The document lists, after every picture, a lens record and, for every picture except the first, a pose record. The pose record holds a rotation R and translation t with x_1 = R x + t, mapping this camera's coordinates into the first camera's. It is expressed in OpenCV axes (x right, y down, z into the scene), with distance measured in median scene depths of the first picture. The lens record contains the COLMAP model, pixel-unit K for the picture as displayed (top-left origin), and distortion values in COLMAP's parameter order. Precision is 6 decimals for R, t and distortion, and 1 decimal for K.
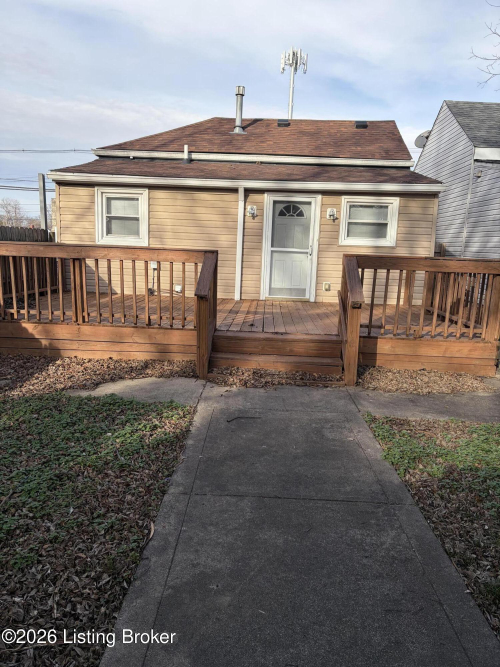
lens RADIAL K [[499.7, 0, 249.2], [0, 499.7, 336.3], [0, 0, 1]] dist [0.046971, -0.053143]
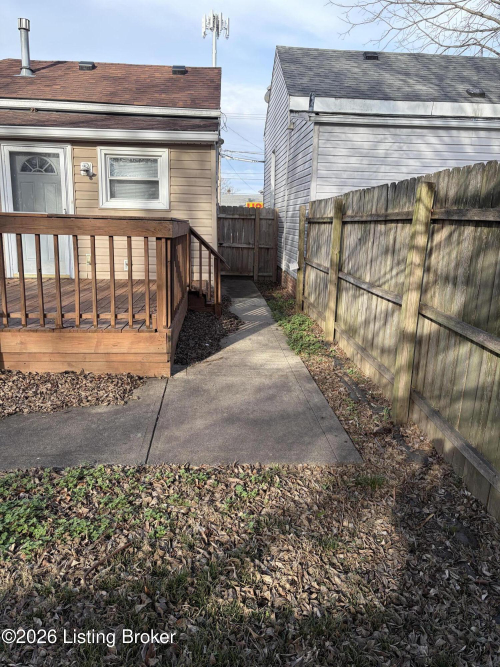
lens RADIAL K [[499.7, 0, 250.9], [0, 499.7, 327.6], [0, 0, 1]] dist [0.046971, -0.053143]
pose [[0.993198, -0.038019, 0.110059, 0.324083], [0.034105, 0.998725, 0.037227, -0.009609], [-0.111334, -0.033220, 0.993228, 0.154576]]
